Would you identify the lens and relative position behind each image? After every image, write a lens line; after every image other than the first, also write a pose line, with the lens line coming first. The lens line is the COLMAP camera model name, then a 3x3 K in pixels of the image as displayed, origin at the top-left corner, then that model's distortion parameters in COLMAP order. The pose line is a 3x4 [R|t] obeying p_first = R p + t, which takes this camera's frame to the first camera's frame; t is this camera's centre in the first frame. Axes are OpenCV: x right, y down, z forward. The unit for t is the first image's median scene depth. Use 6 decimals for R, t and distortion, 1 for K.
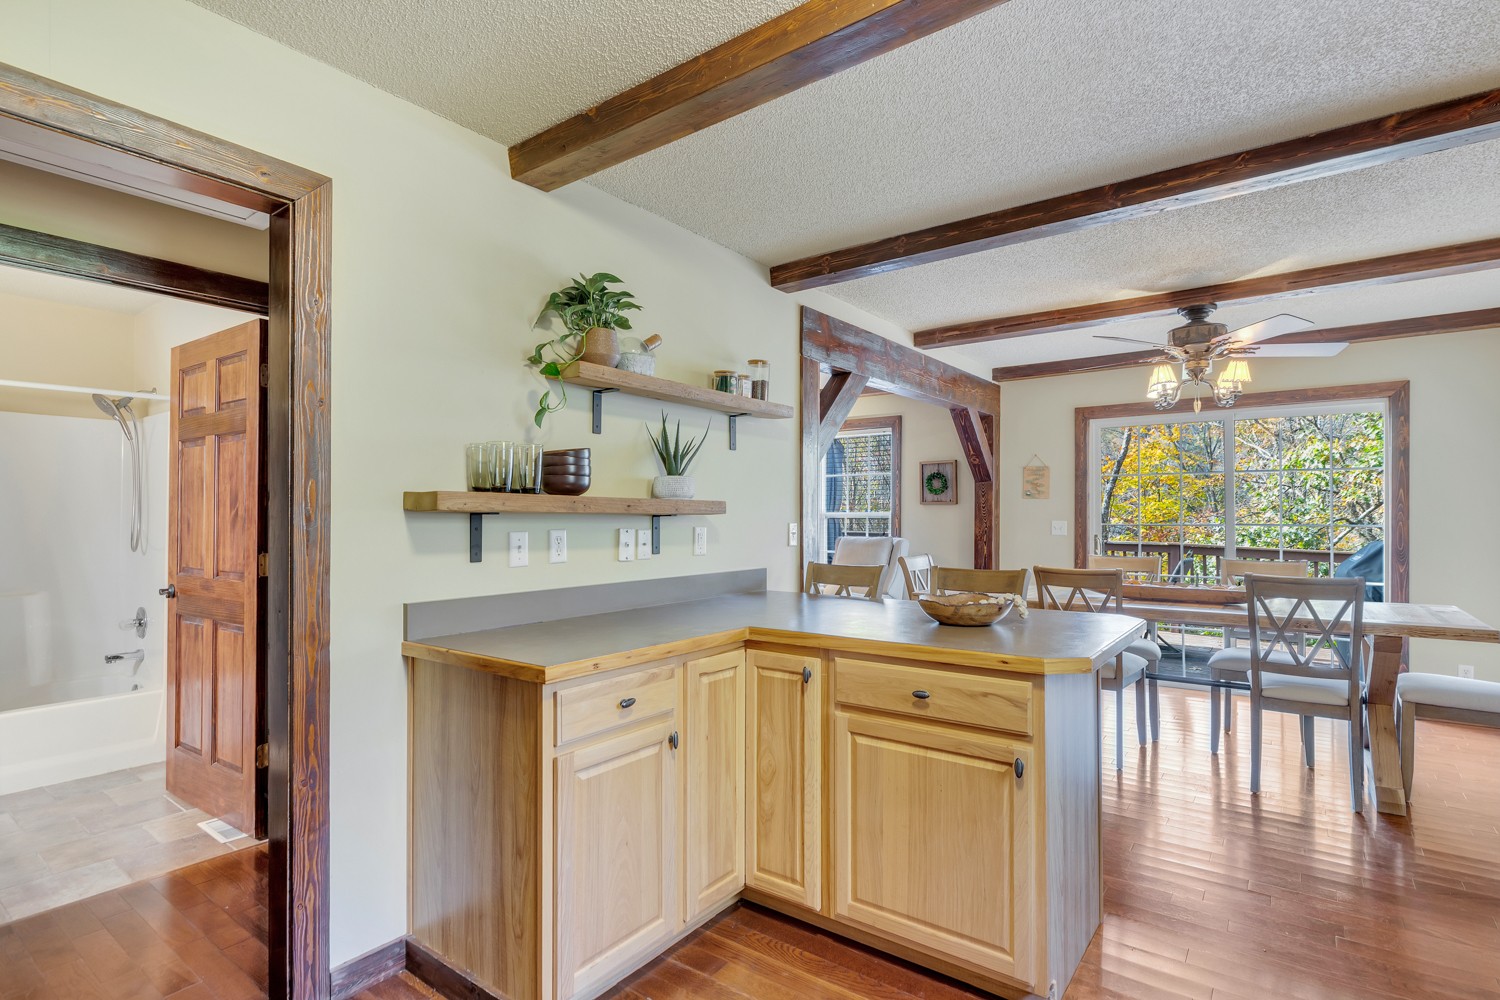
lens RADIAL K [[725.0, 0, 769.3], [0, 725.0, 514.3], [0, 0, 1]] dist [-0.004281, -0.000610]
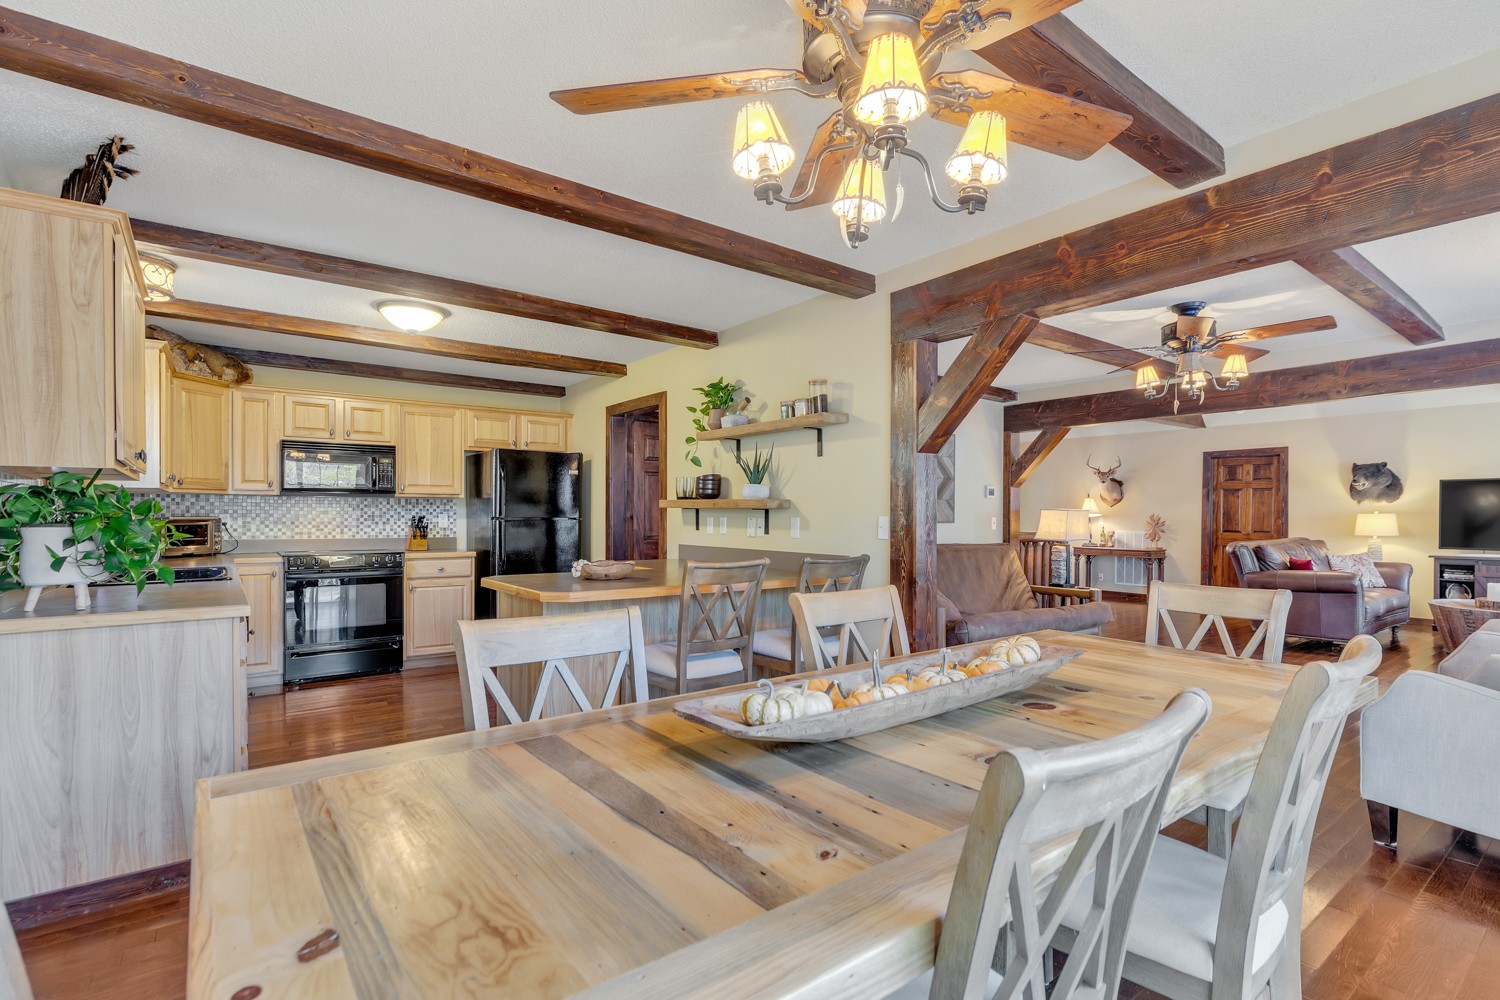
lens RADIAL K [[725.0, 0, 769.3], [0, 725.0, 514.3], [0, 0, 1]] dist [-0.004281, -0.000610]
pose [[-0.275313, 0.001134, -0.961354, 1.535100], [0.000072, 0.999999, 0.001159, 0.012606], [0.961355, 0.000250, -0.275312, 1.658229]]
